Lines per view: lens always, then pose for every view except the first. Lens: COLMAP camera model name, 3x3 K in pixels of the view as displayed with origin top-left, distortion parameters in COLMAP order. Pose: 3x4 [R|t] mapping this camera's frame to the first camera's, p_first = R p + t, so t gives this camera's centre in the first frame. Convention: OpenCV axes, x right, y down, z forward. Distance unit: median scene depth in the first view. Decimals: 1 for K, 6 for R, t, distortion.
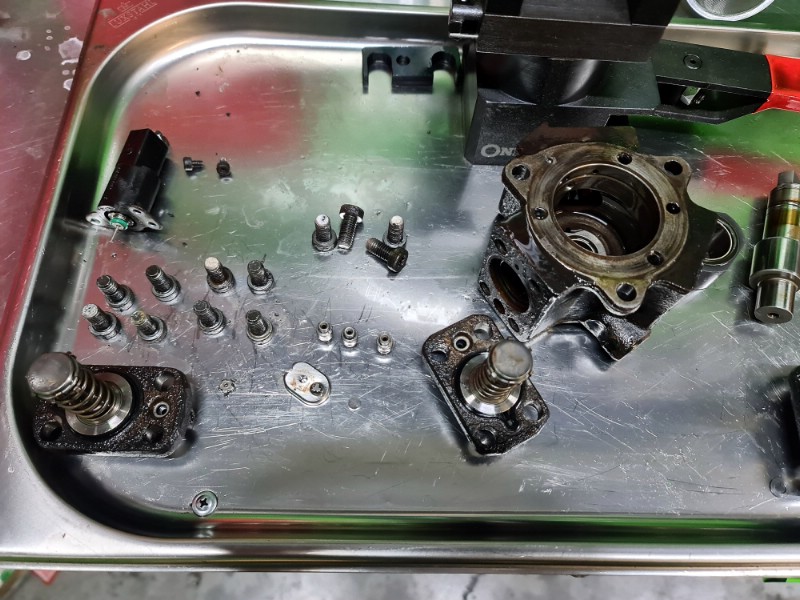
lens RADIAL K [[599.7, 0, 406.2], [0, 599.7, 295.4], [0, 0, 1]] dist [0.054618, -0.044150]
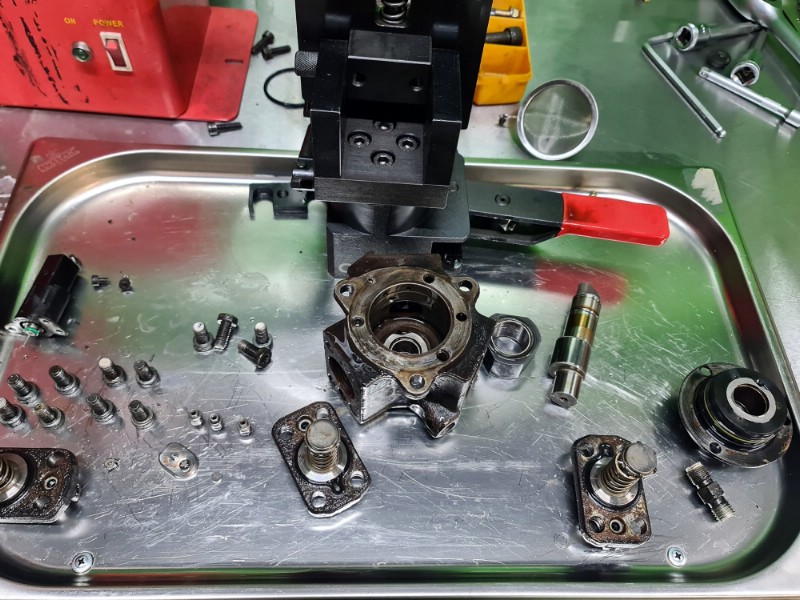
lens RADIAL K [[651.7, 0, 398.8], [0, 651.7, 297.2], [0, 0, 1]] dist [0.010793, 0.060476]
pose [[0.999516, -0.007725, 0.030148, 0.231369], [0.011856, 0.990170, -0.139363, 0.007533], [-0.028775, 0.139653, 0.989782, -0.351497]]
